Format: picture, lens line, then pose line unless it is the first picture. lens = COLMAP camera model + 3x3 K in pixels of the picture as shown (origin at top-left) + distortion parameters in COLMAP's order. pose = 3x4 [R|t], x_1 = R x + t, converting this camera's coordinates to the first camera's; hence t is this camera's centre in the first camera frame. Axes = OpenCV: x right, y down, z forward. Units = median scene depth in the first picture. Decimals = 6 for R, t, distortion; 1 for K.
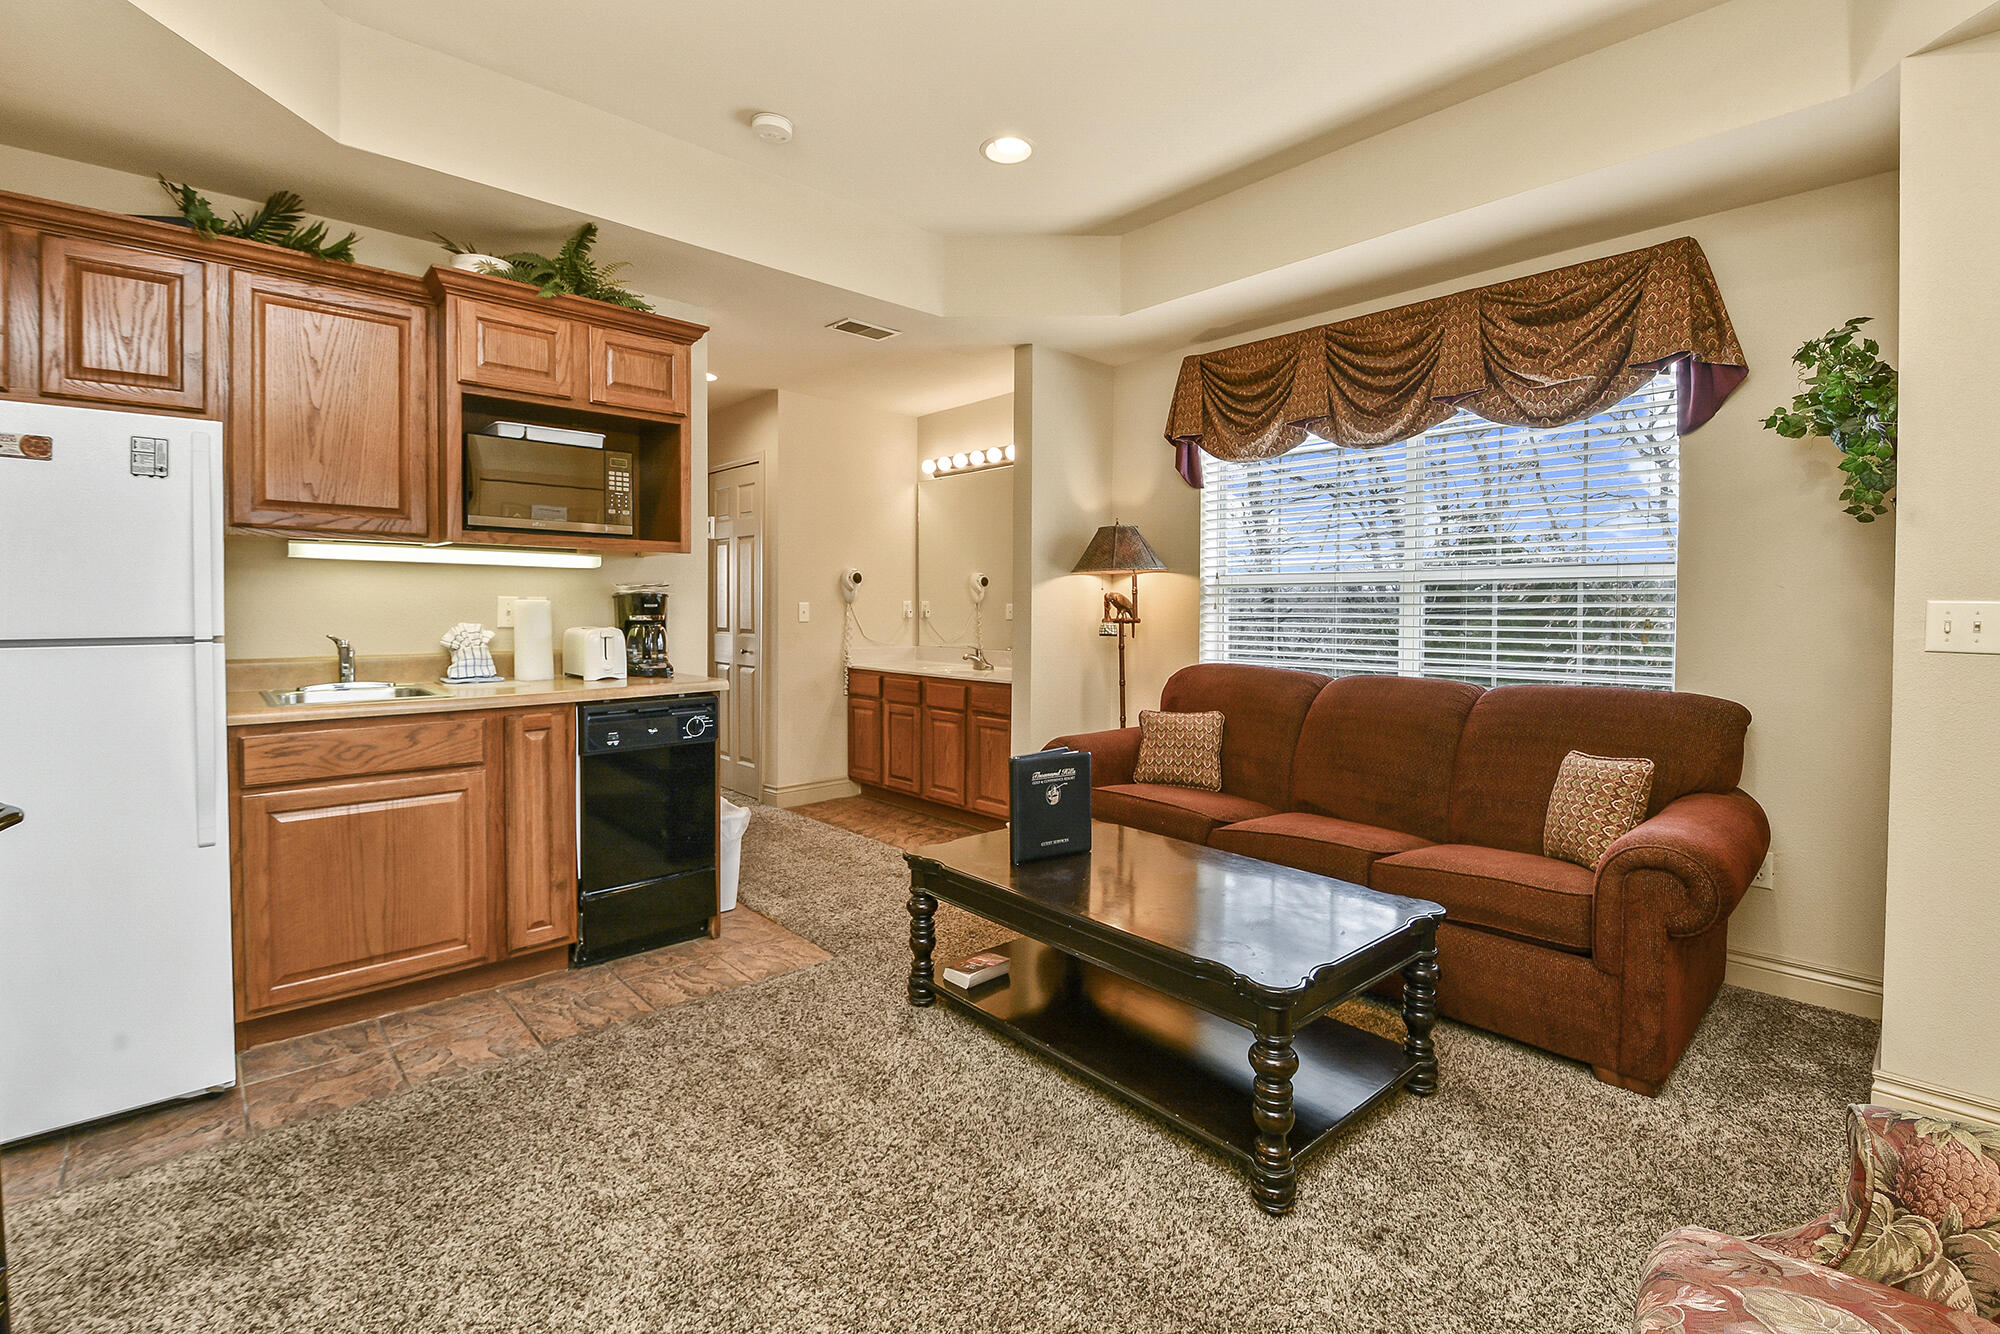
lens RADIAL K [[899.6, 0, 974.0], [0, 899.6, 618.7], [0, 0, 1]] dist [0.011537, -0.015916]
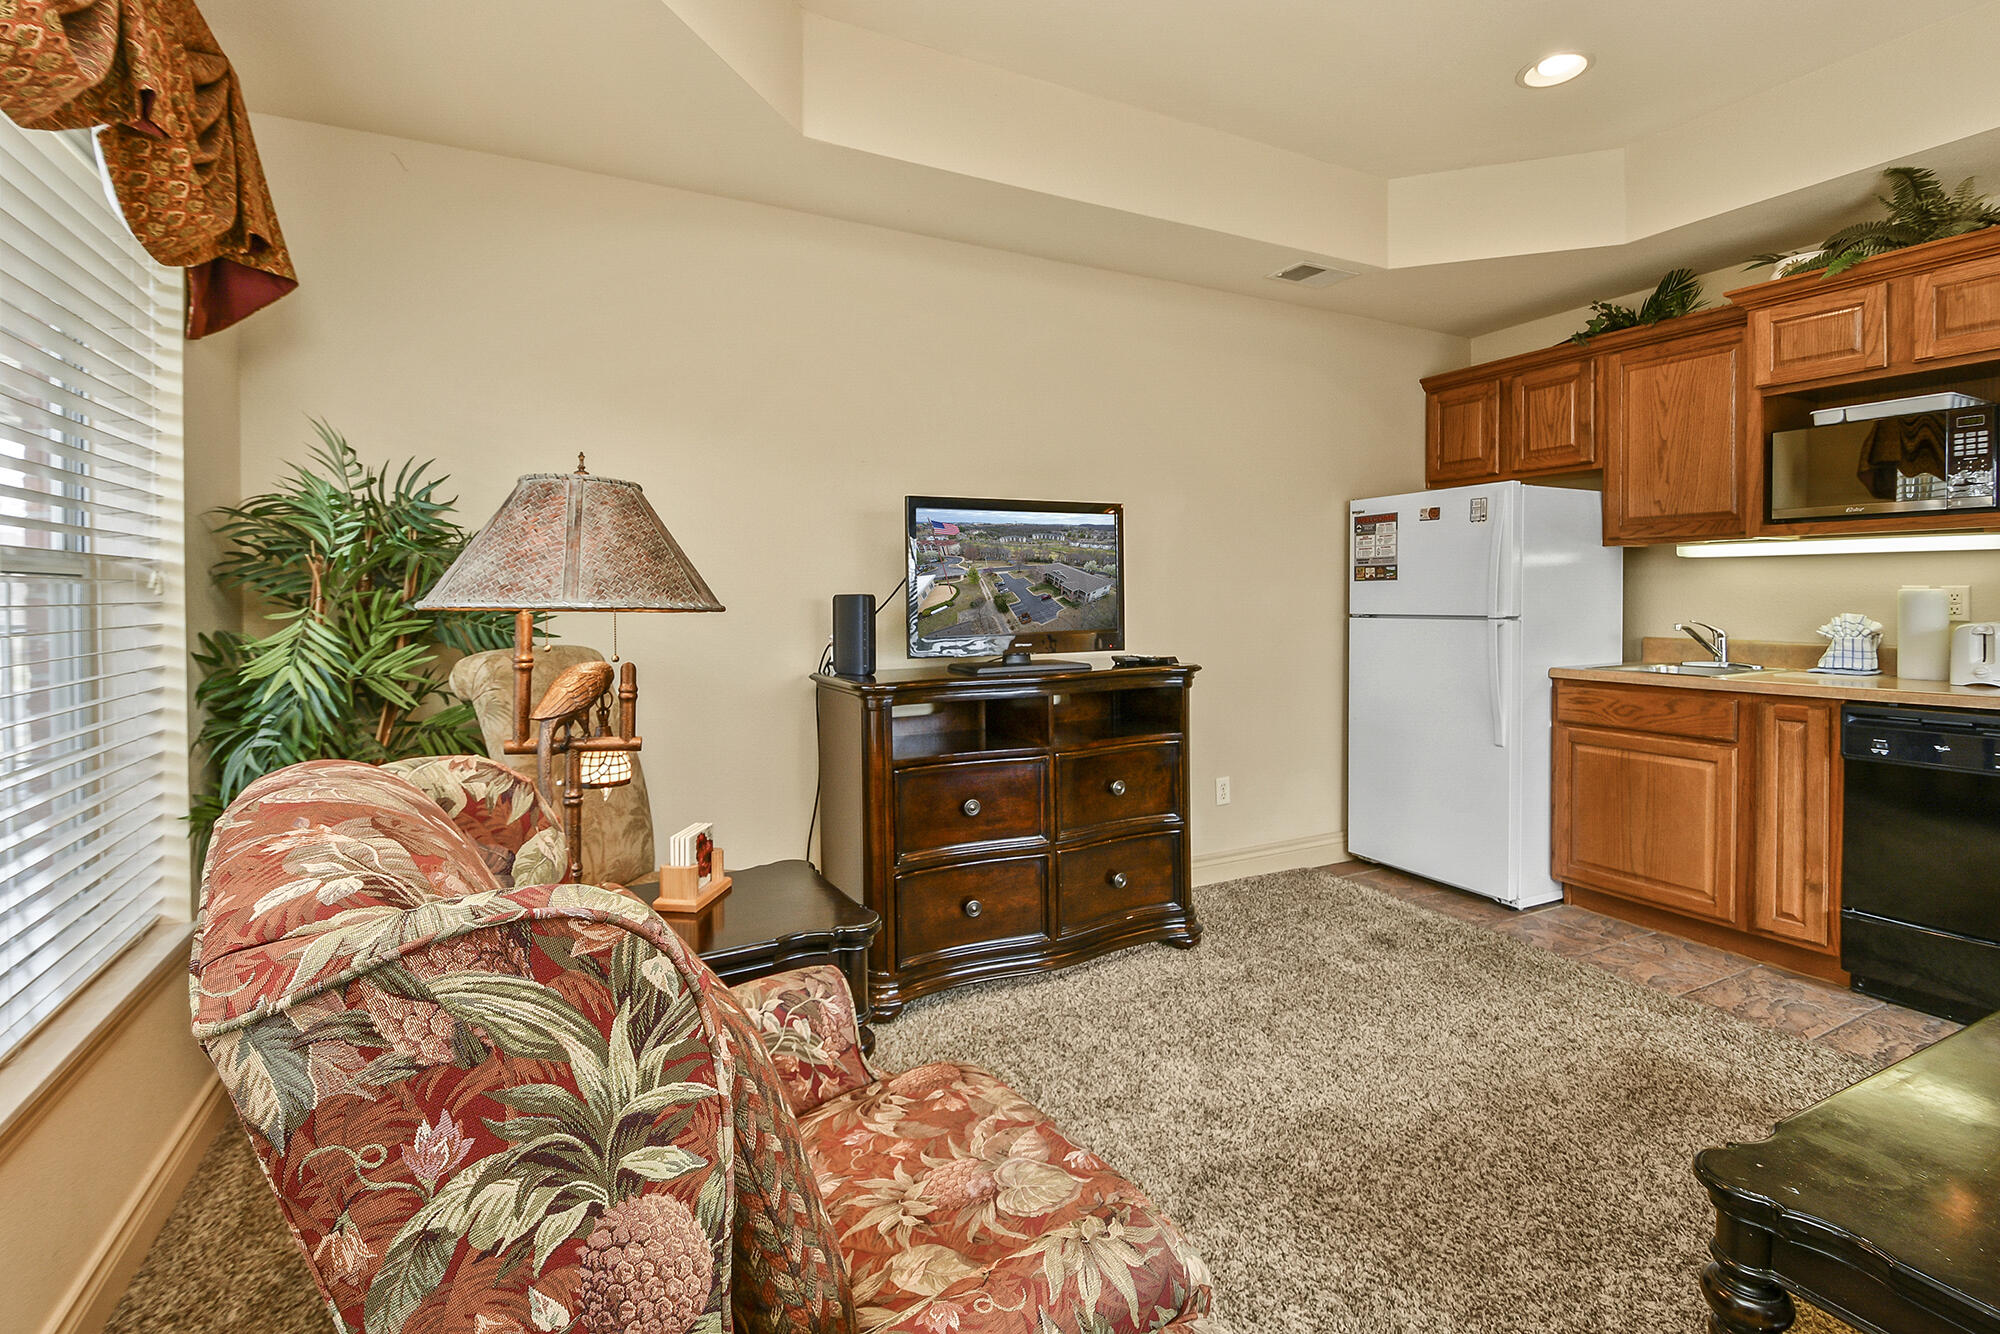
lens RADIAL K [[861.3, 0, 996.0], [0, 861.3, 615.9], [0, 0, 1]] dist [0.009327, -0.015176]
pose [[-0.256433, 0.018406, -0.966387, 0.529478], [-0.010148, 0.999712, 0.021733, -0.003257], [0.966509, 0.015380, -0.256172, 0.319370]]
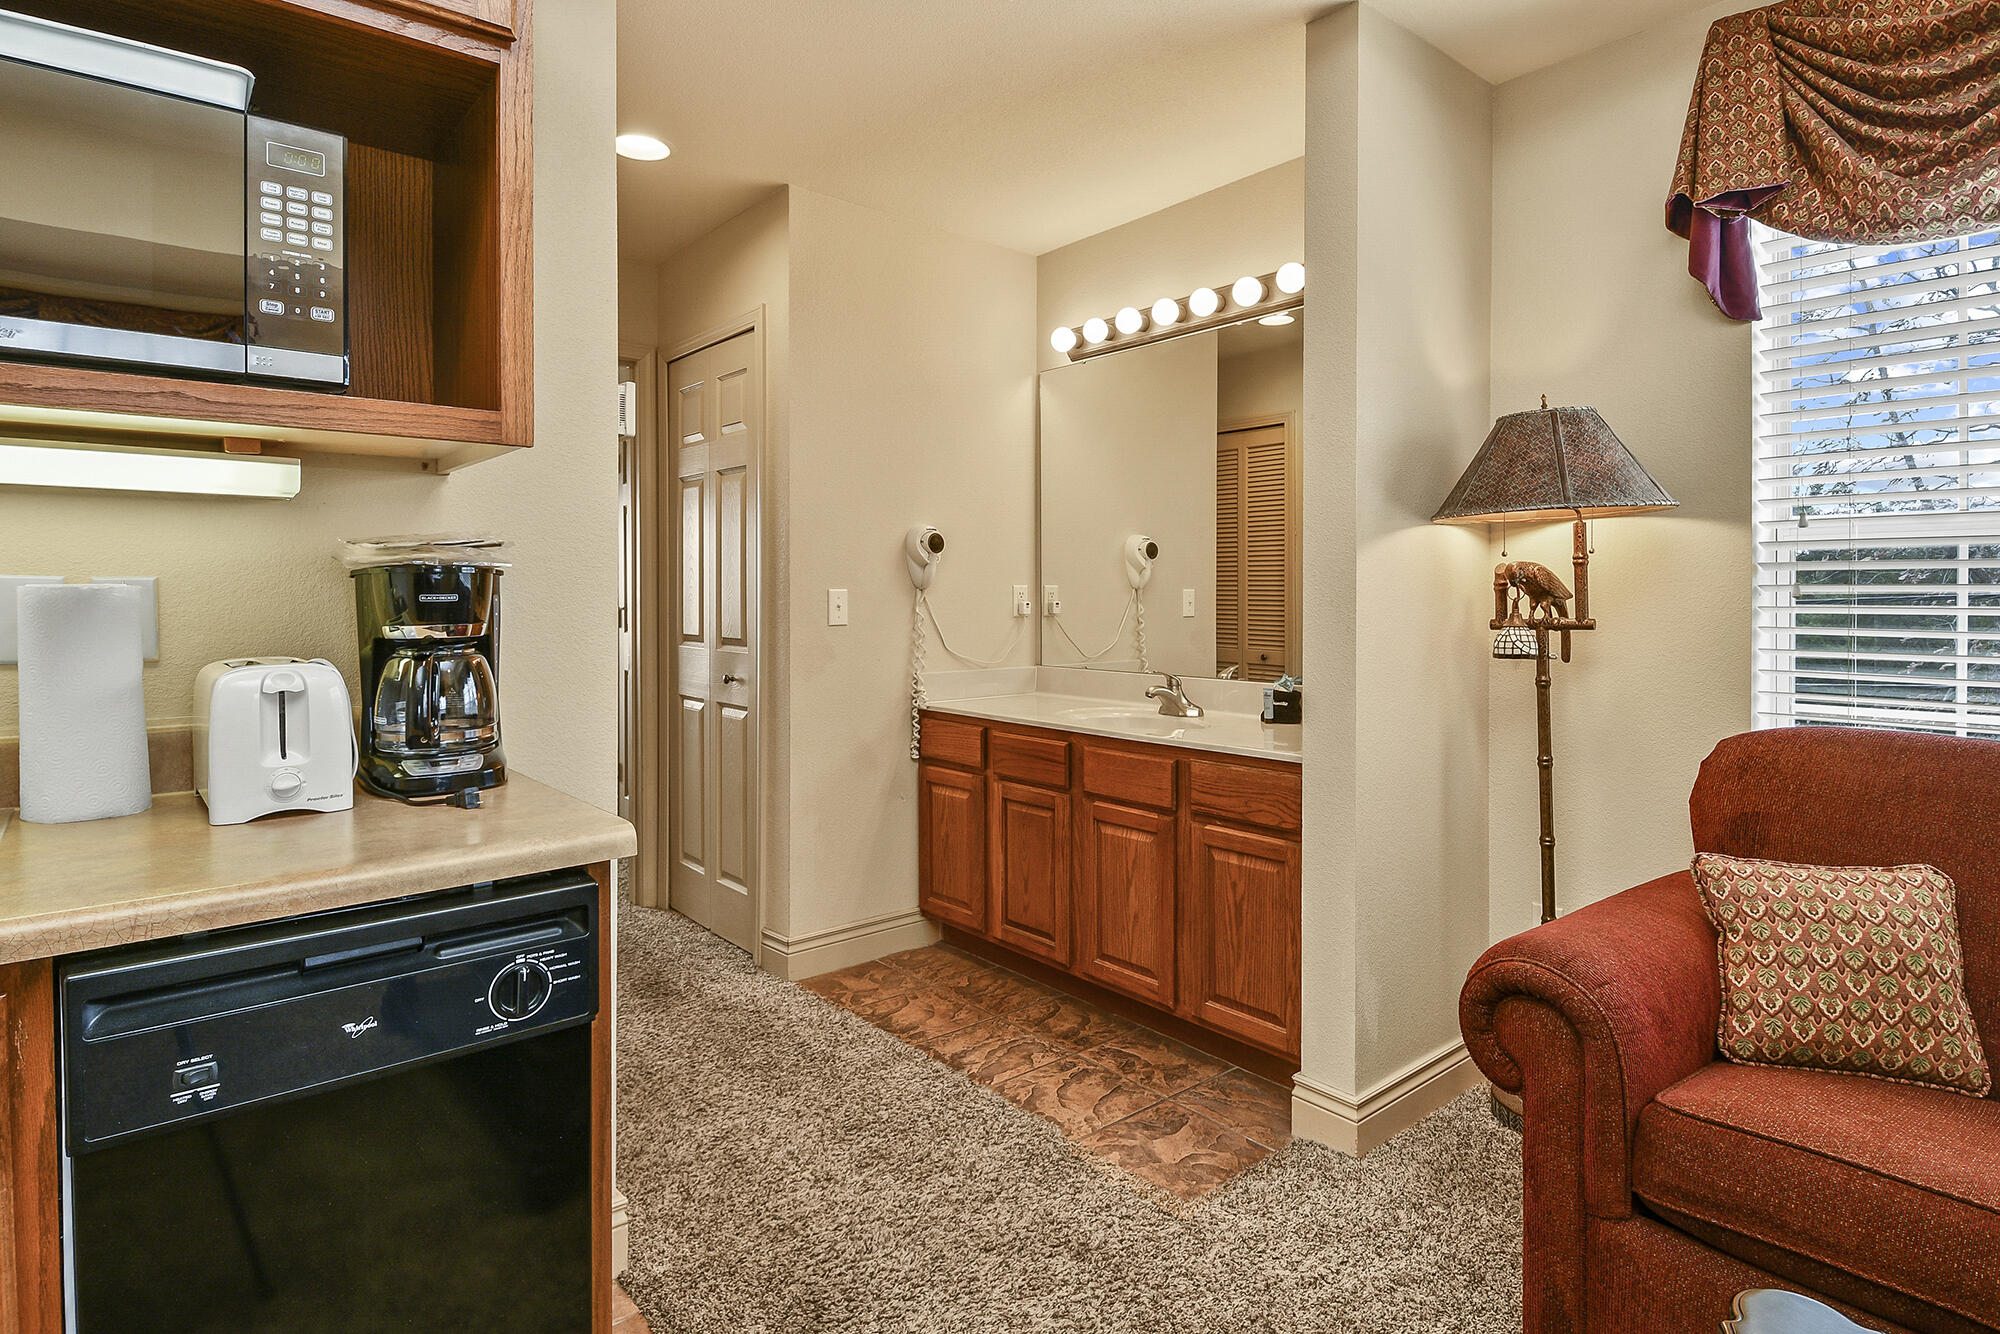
lens RADIAL K [[1082.3, 0, 993.0], [0, 1082.3, 600.9], [0, 0, 1]] dist [0.028160, -0.025501]
pose [[0.999522, -0.004487, -0.030586, -0.121817], [0.004273, 0.999966, -0.007074, -0.009154], [0.030617, 0.006939, 0.999507, 0.567898]]
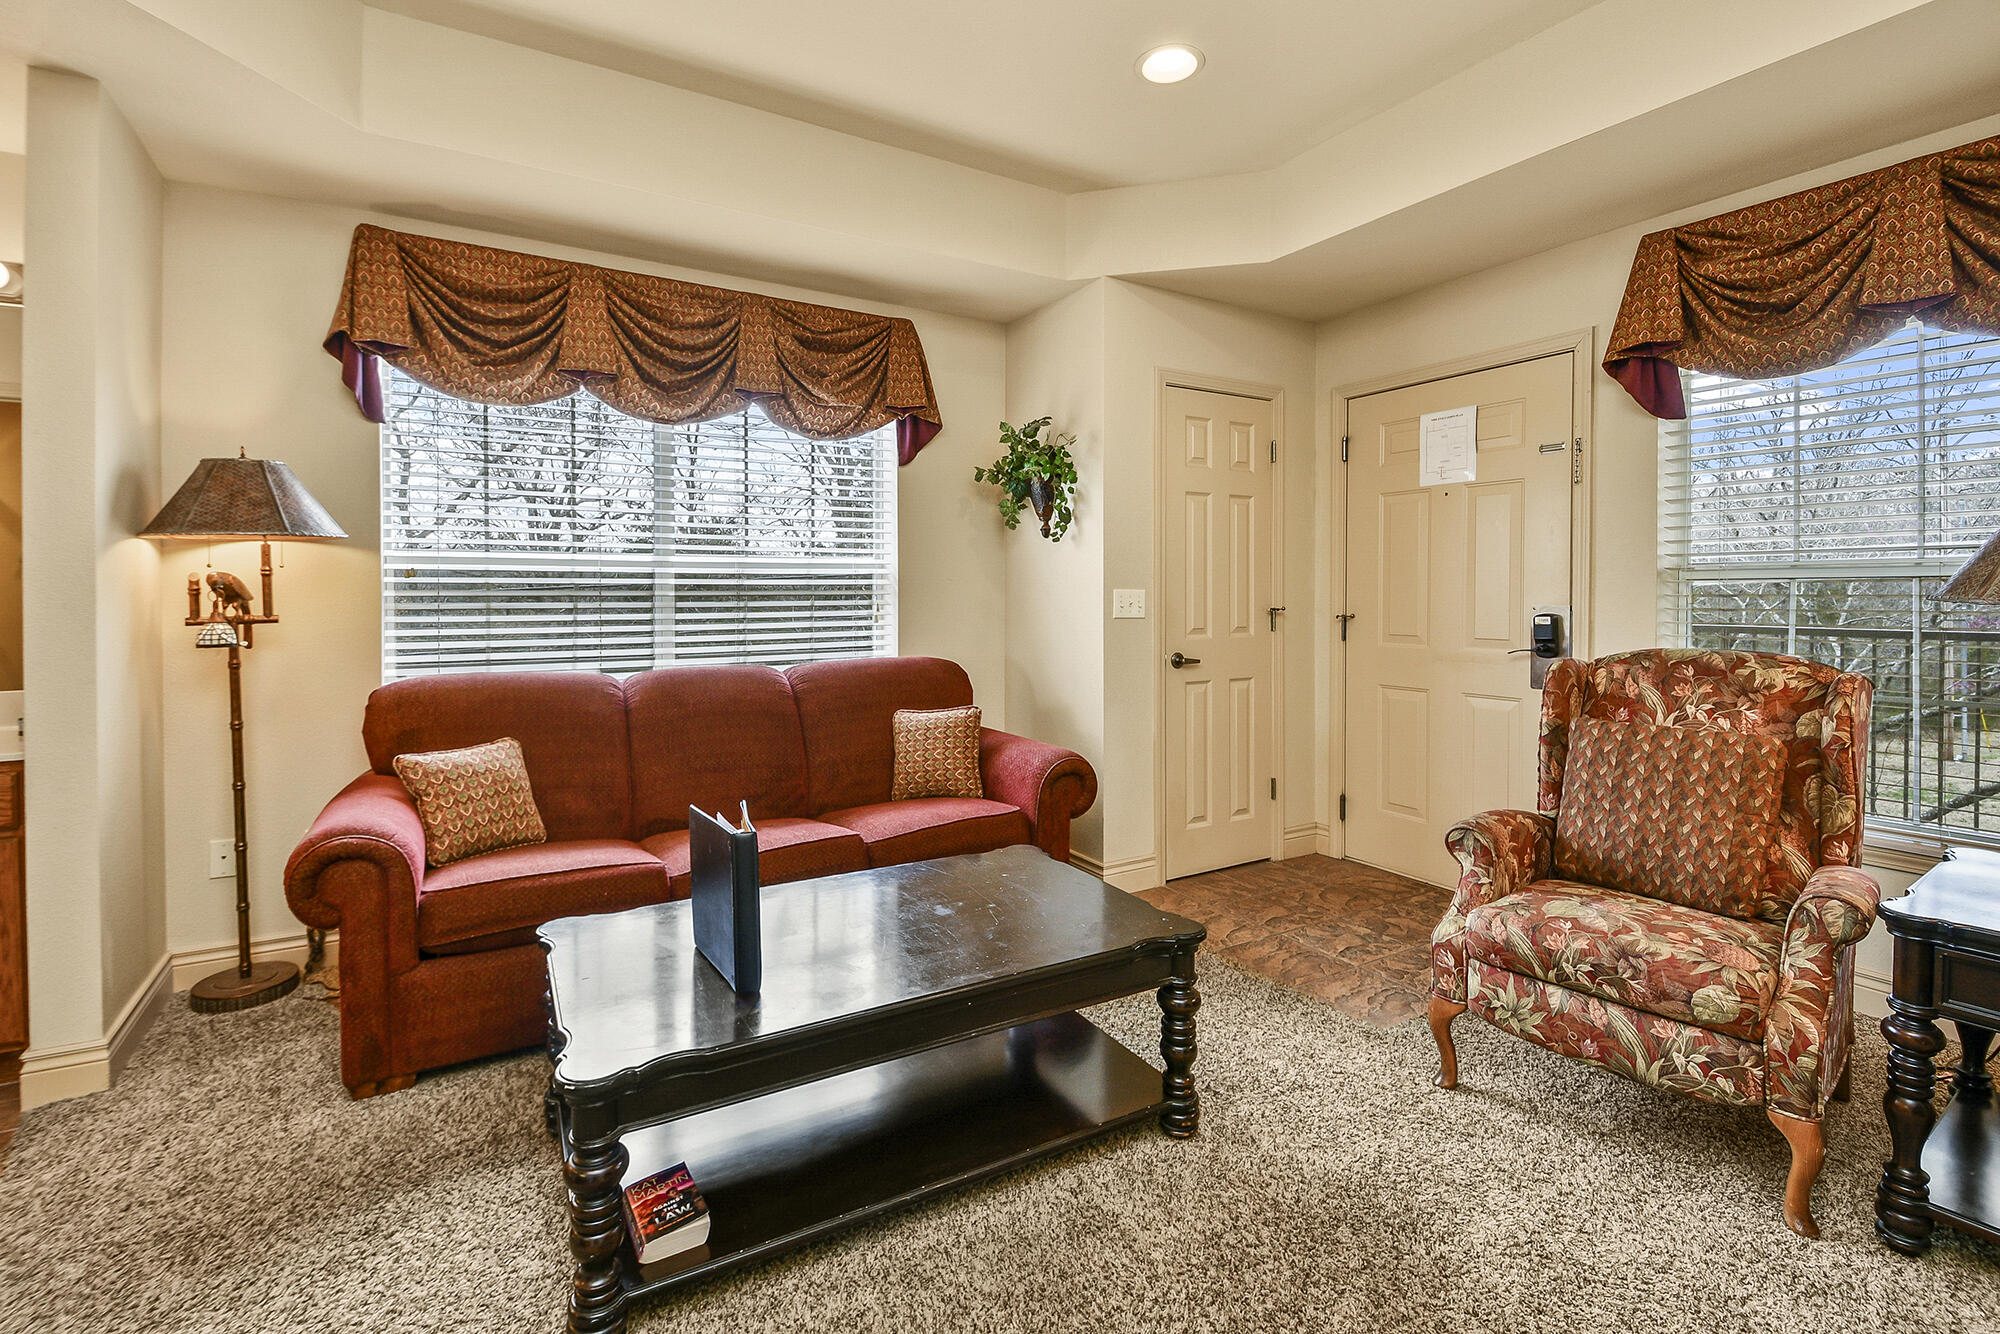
lens RADIAL K [[873.2, 0, 994.8], [0, 873.2, 604.1], [0, 0, 1]] dist [0.001767, -0.013985]
pose [[0.178854, -0.016659, 0.983735, -0.389956], [0.017201, 0.999757, 0.013803, -0.010258], [-0.983725, 0.014453, 0.179097, 0.520202]]
